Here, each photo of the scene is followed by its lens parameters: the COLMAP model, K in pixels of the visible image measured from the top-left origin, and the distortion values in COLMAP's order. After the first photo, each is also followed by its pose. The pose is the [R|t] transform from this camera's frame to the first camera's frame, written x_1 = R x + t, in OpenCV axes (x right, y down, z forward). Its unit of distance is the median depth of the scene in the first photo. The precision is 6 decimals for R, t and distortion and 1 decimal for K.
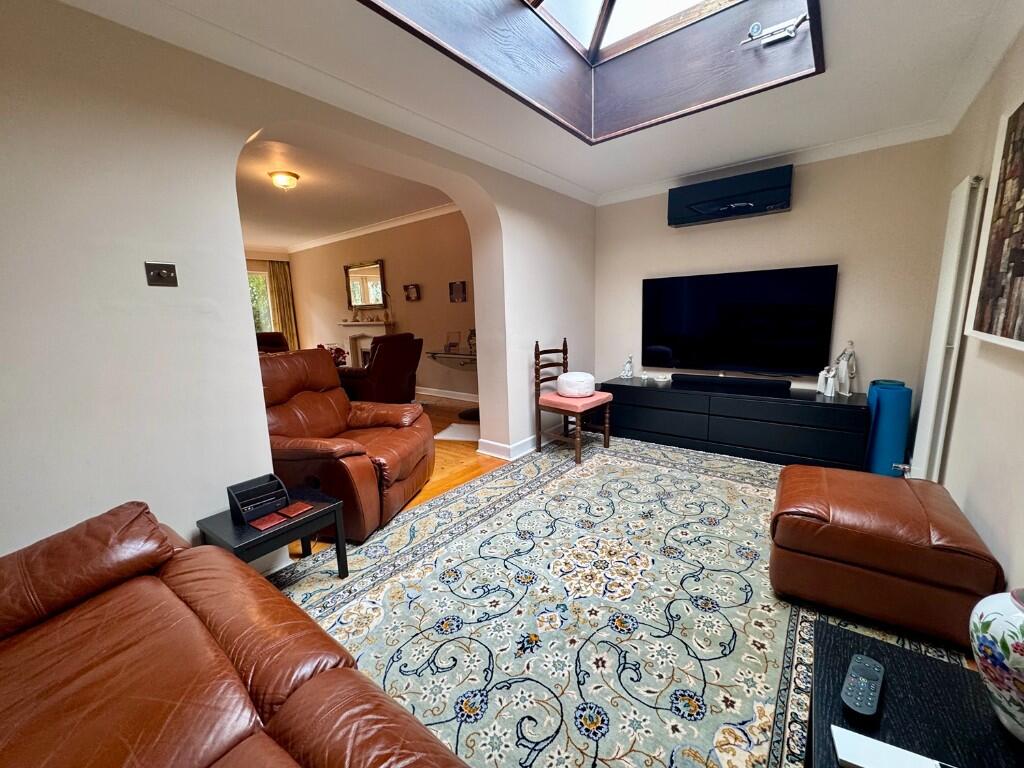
lens RADIAL K [[406.8, 0, 512.5], [0, 406.8, 384.3], [0, 0, 1]] dist [-0.000448, 0.000002]
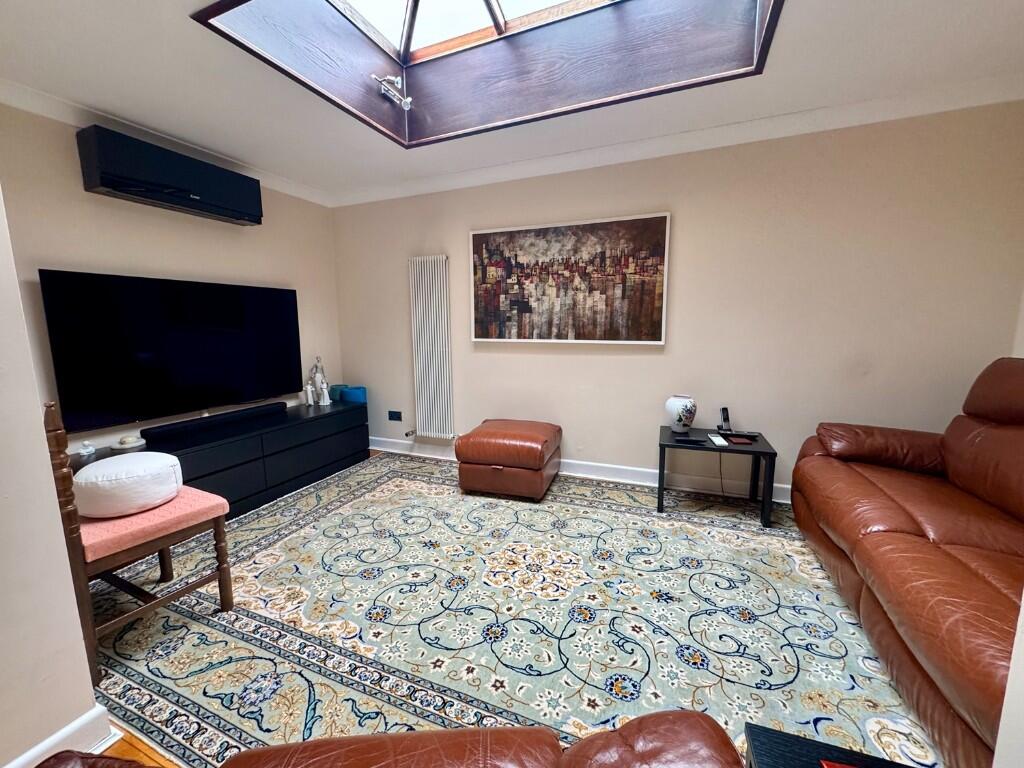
lens RADIAL K [[406.8, 0, 511.9], [0, 406.8, 380.8], [0, 0, 1]] dist [-0.000448, 0.000002]
pose [[-0.269480, -0.101652, 0.957626, -0.573642], [0.185675, 0.970270, 0.155244, -0.149737], [-0.944937, 0.219643, -0.242594, 0.982866]]
